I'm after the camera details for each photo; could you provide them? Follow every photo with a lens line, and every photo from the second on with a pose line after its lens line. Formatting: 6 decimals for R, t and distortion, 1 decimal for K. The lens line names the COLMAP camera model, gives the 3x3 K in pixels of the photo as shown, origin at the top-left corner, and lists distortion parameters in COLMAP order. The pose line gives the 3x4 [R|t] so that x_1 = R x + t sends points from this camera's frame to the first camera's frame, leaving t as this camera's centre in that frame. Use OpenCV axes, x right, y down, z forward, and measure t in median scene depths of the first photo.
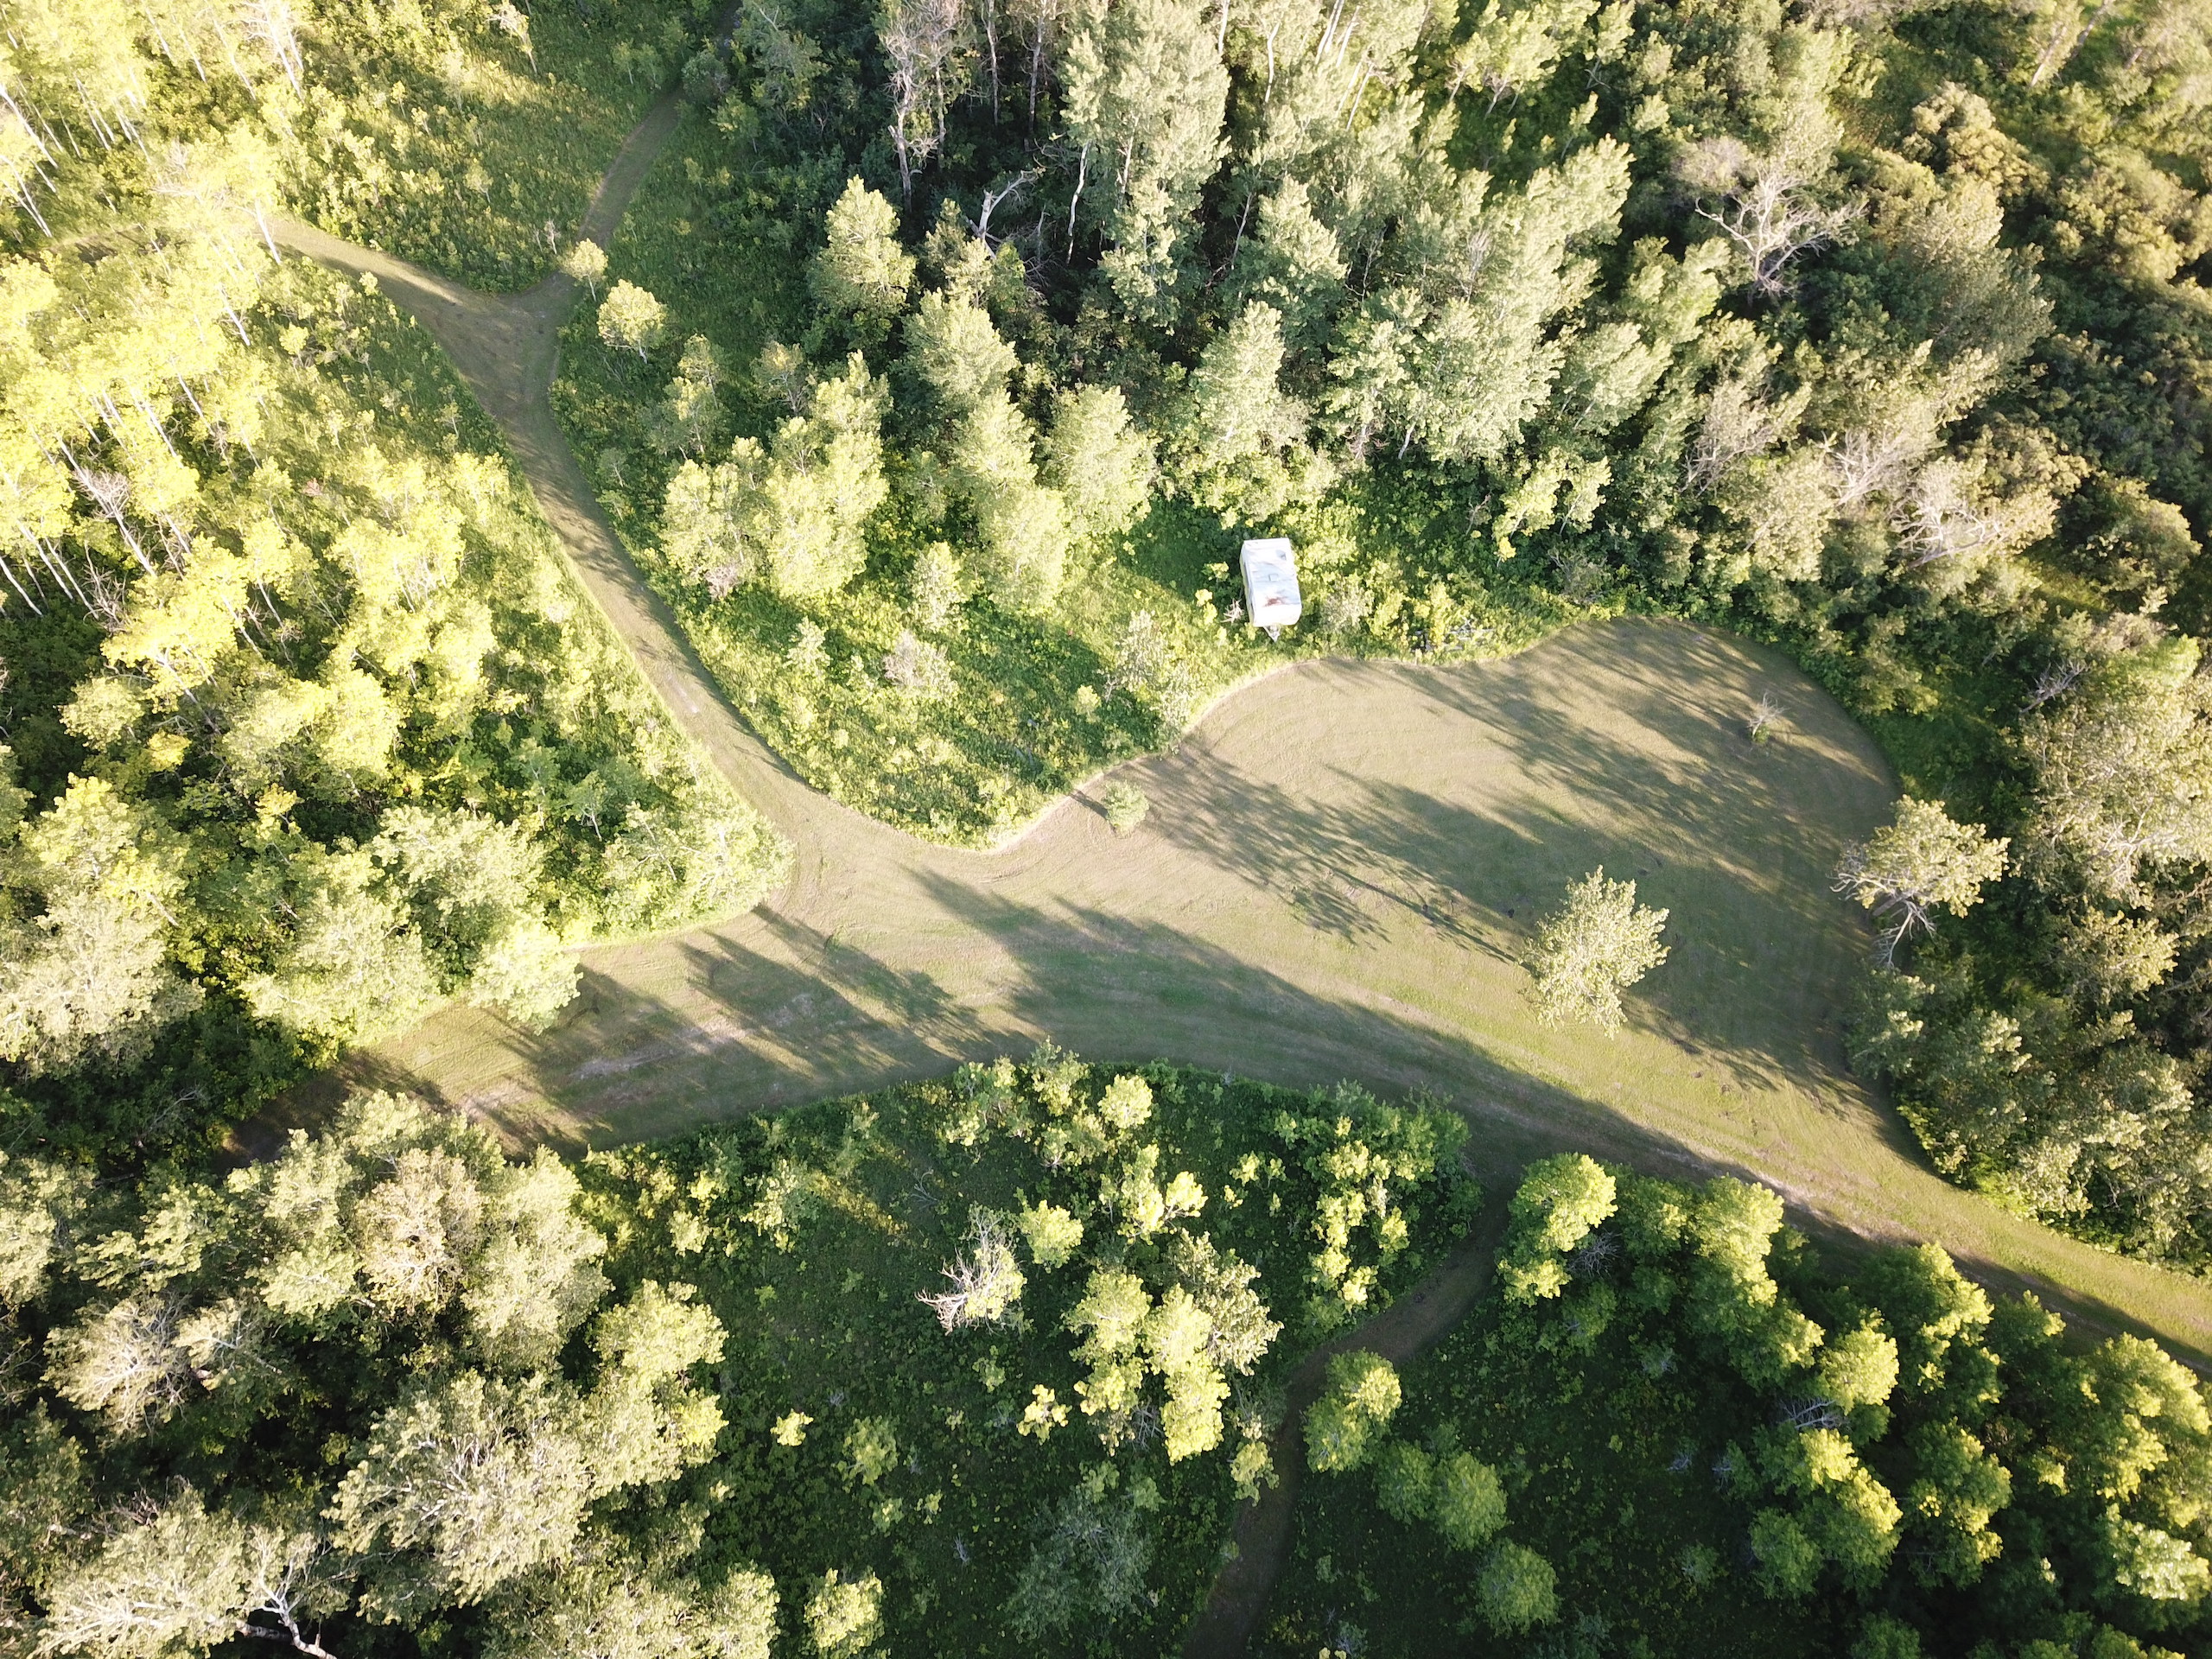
lens RADIAL K [[1667.9, 0, 1095.3], [0, 1667.9, 841.6], [0, 0, 1]] dist [0.004849, -0.015931]
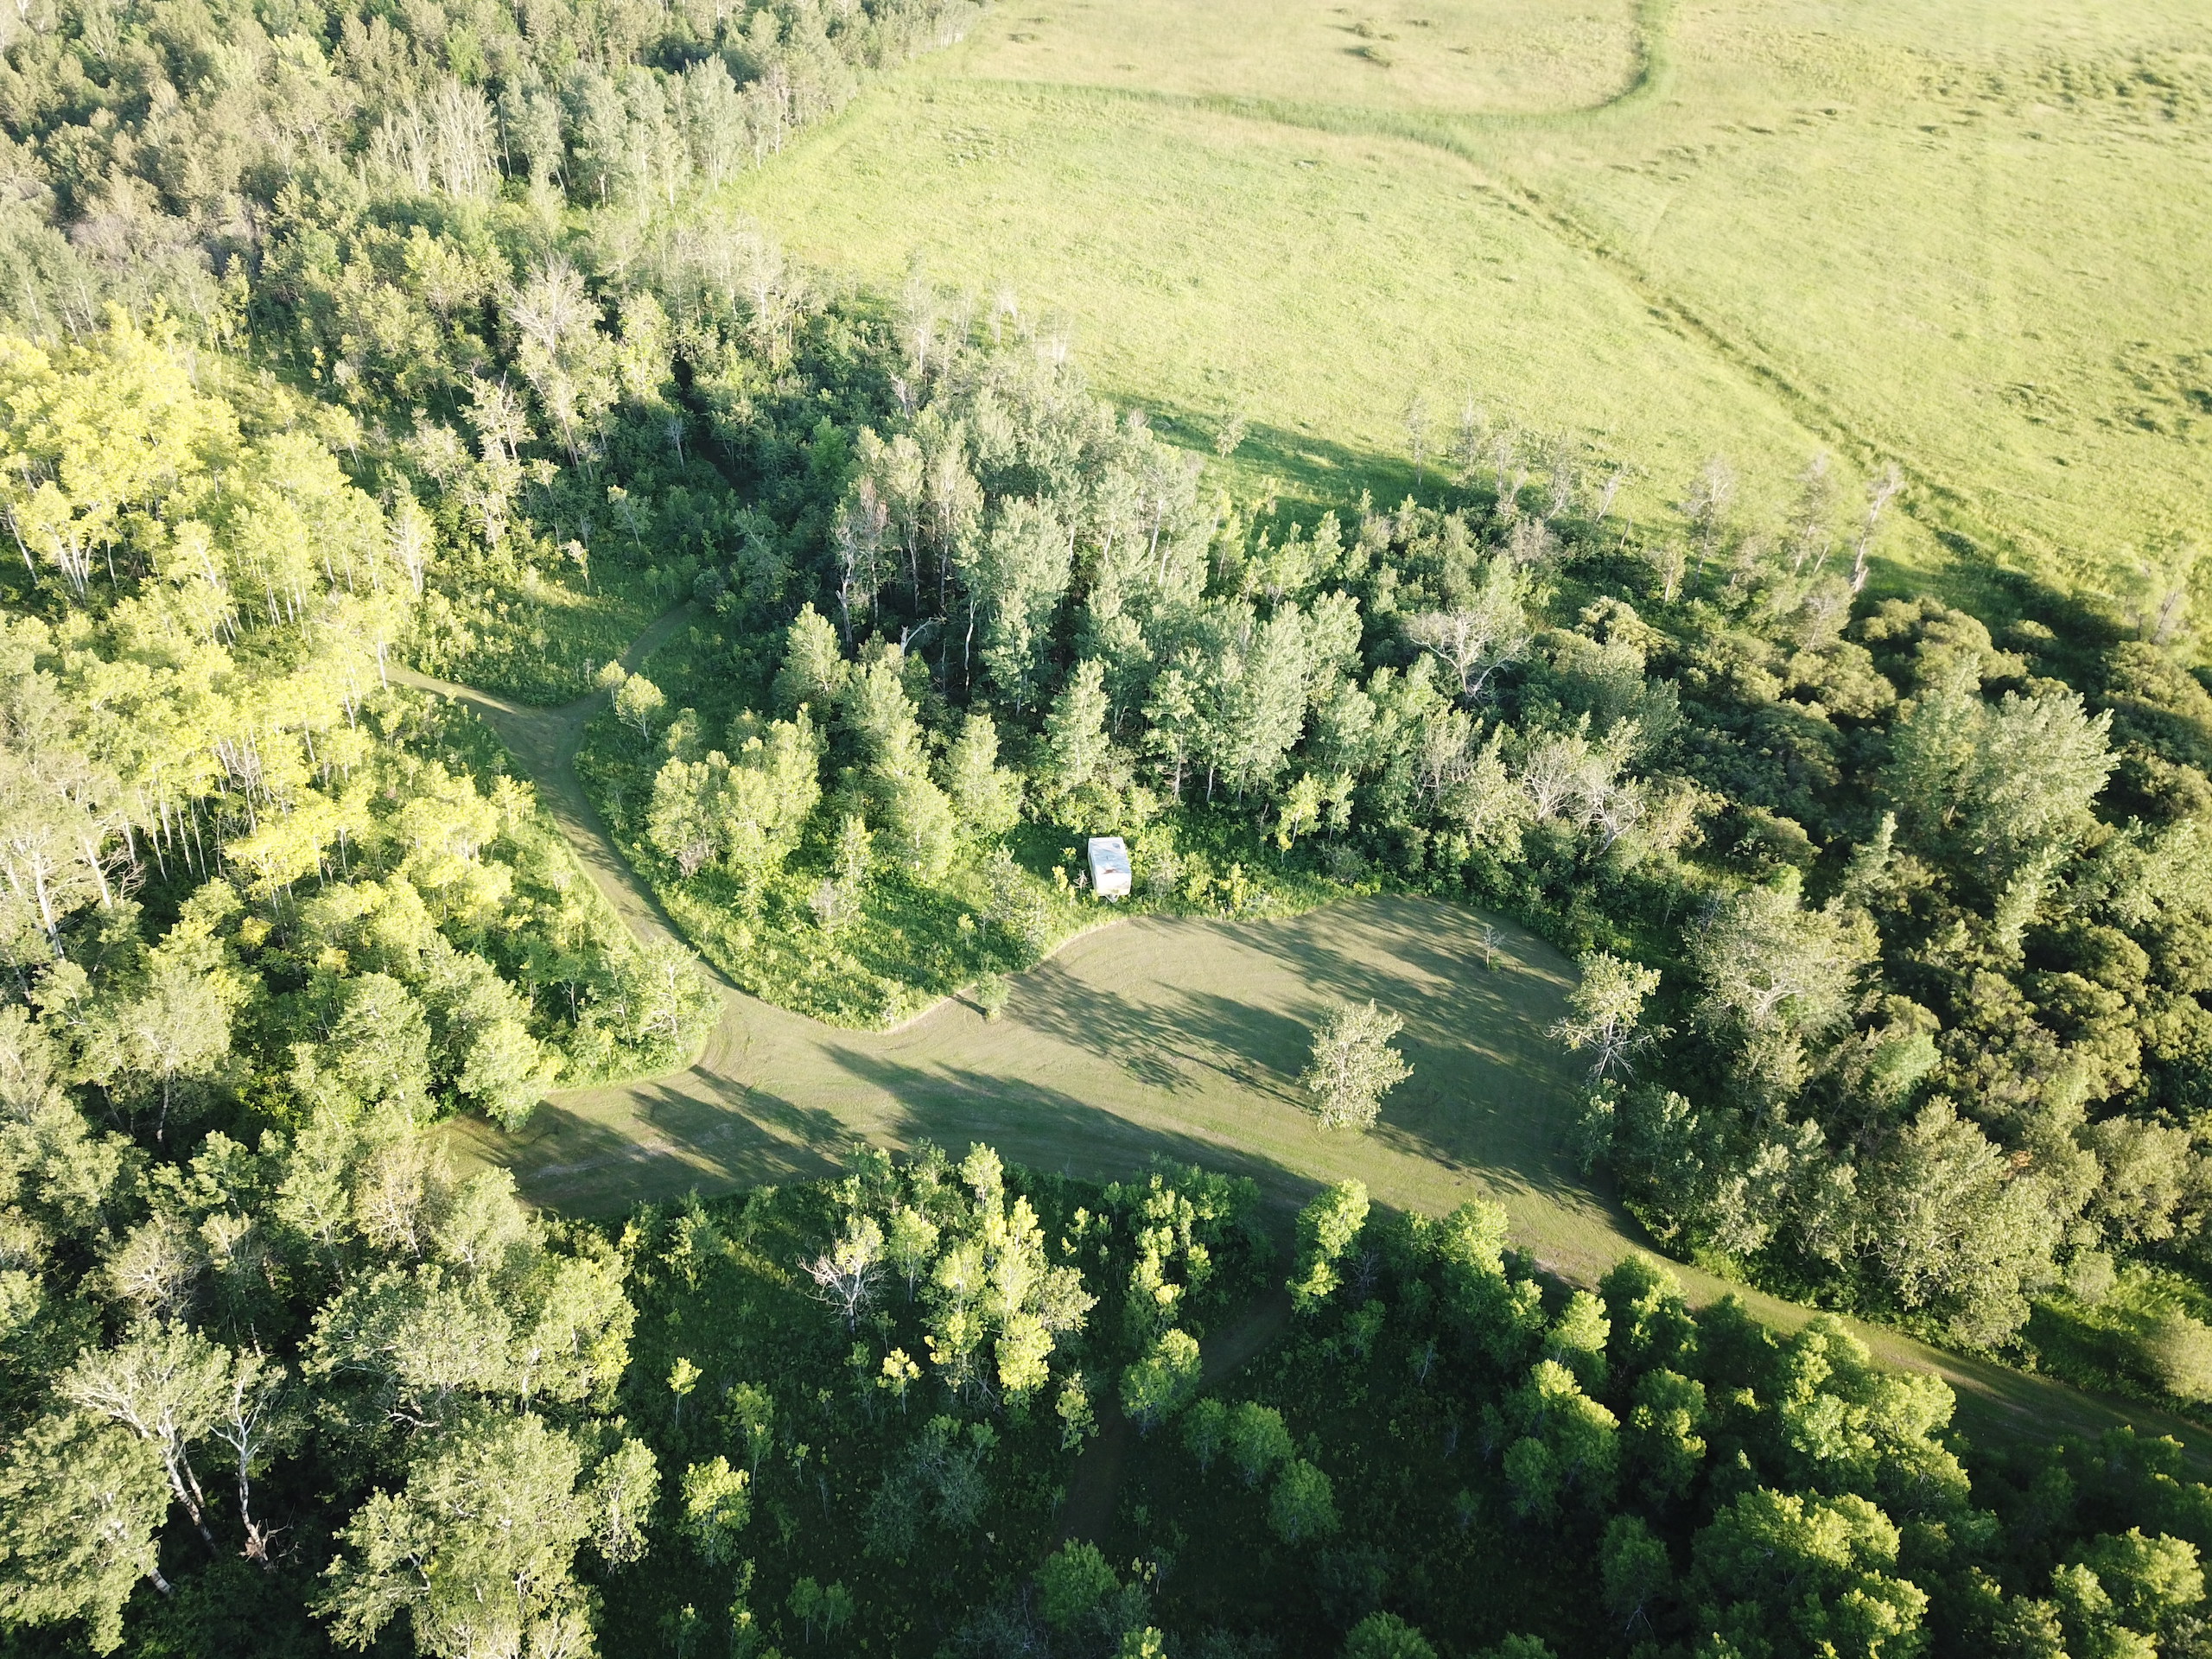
lens RADIAL K [[1667.9, 0, 1104.8], [0, 1667.9, 824.1], [0, 0, 1]] dist [0.004849, -0.015931]
pose [[0.999645, -0.015431, 0.021701, 0.077158], [0.023667, 0.888372, -0.458514, 0.438652], [-0.012203, 0.458865, 0.888422, -0.191969]]
